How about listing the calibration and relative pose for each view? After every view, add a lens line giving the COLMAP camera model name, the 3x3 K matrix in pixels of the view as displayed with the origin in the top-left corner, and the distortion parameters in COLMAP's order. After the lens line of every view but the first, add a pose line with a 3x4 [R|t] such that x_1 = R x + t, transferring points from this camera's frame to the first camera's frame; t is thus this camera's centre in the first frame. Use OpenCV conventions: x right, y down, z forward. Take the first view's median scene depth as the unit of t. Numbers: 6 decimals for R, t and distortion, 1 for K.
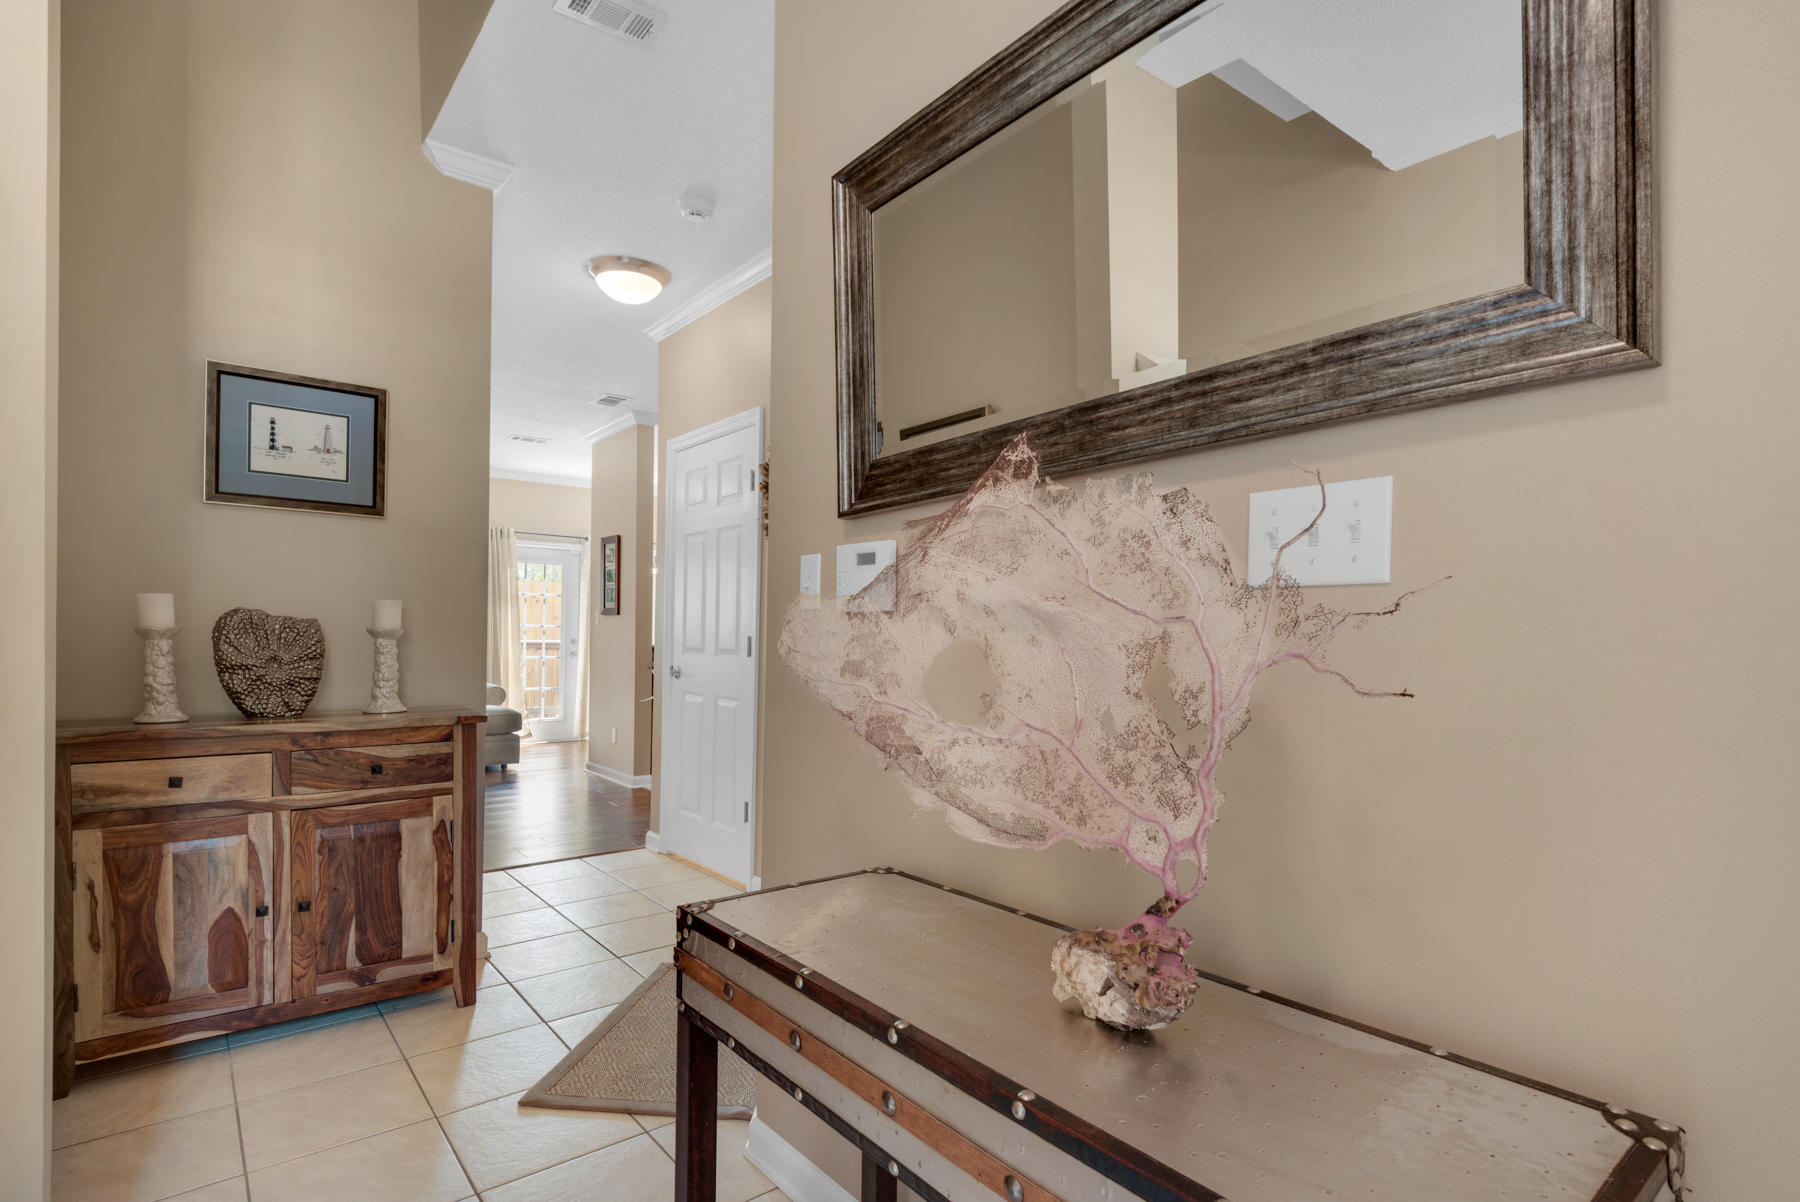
lens RADIAL K [[854.1, 0, 873.7], [0, 854.1, 650.2], [0, 0, 1]] dist [0.010169, -0.007550]
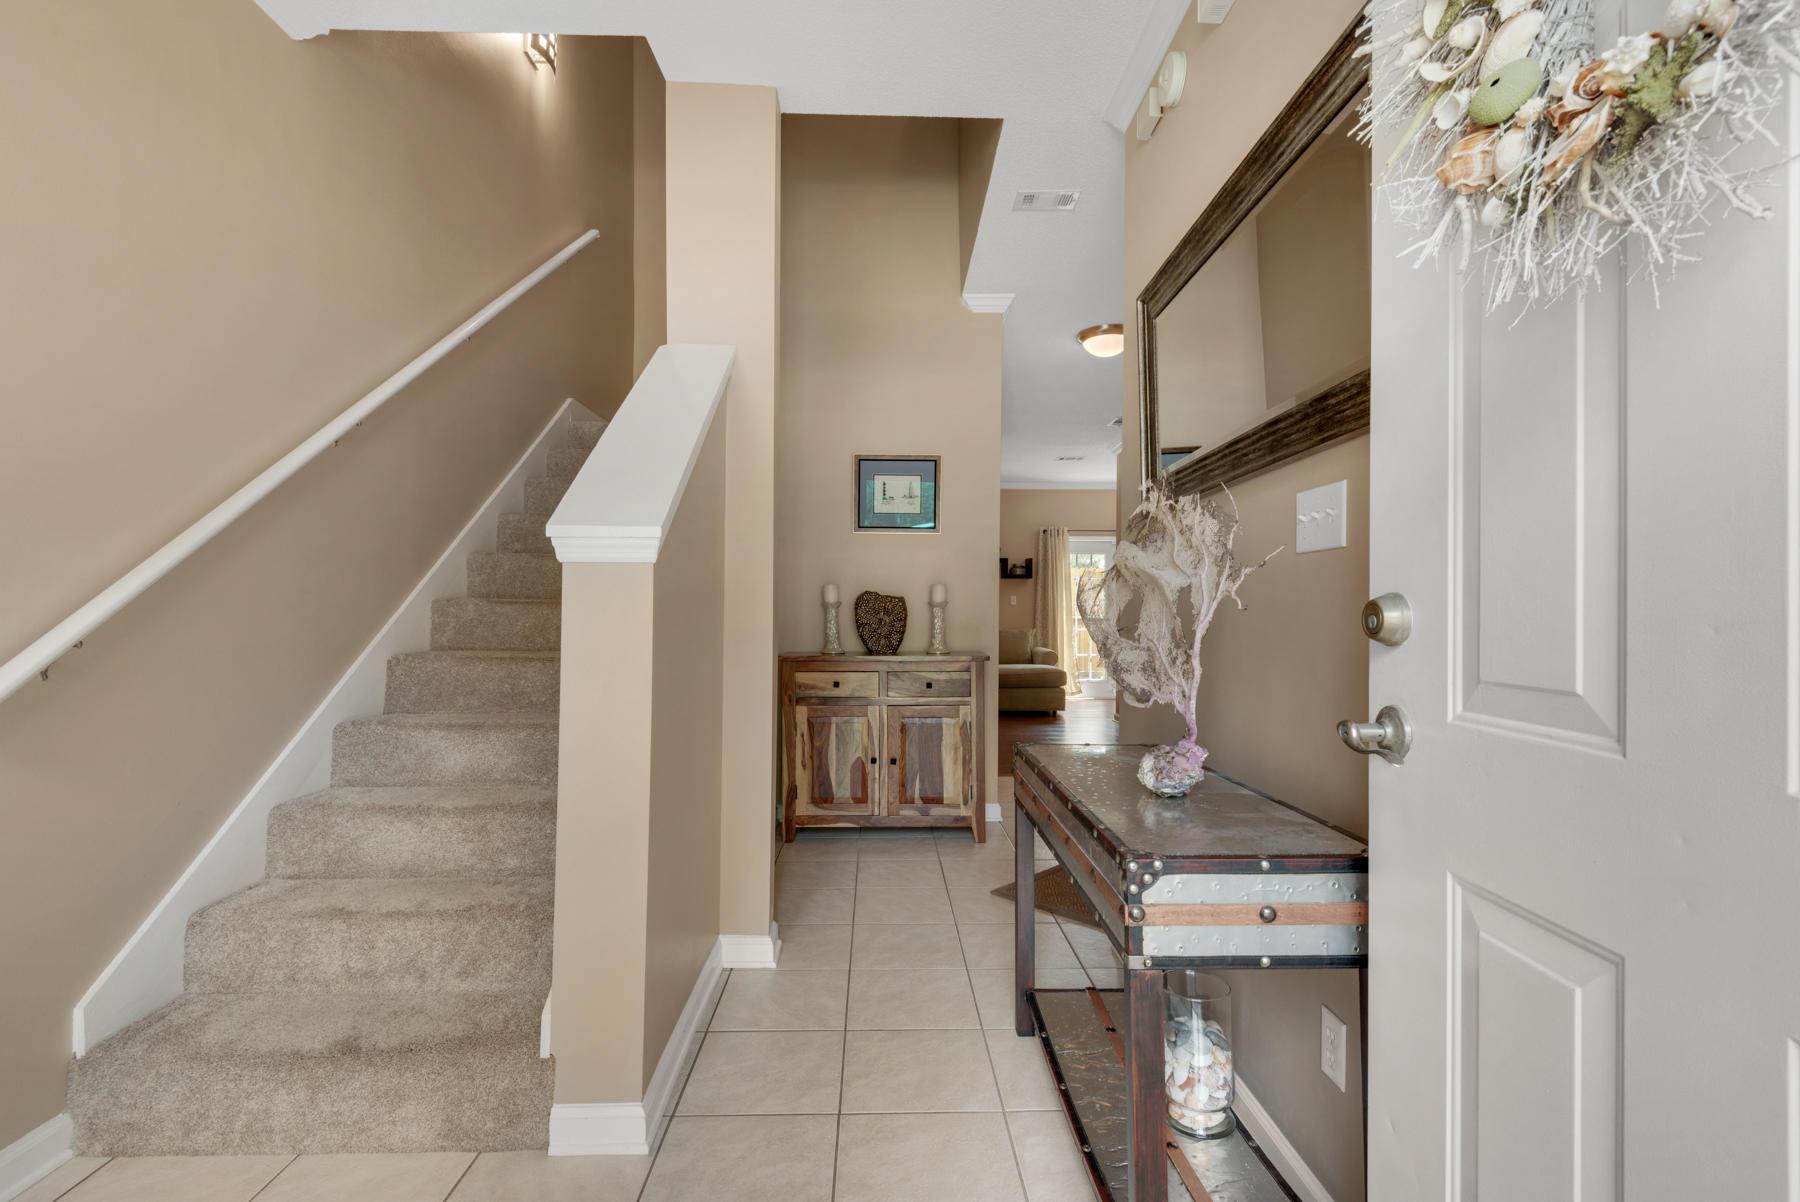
lens RADIAL K [[816.1, 0, 897.5], [0, 816.1, 607.5], [0, 0, 1]] dist [0.021629, -0.013309]
pose [[0.786229, -0.017145, -0.617697, 0.361575], [-0.001065, 0.999576, -0.029099, 0.033893], [0.617934, 0.023536, 0.785878, -0.296144]]
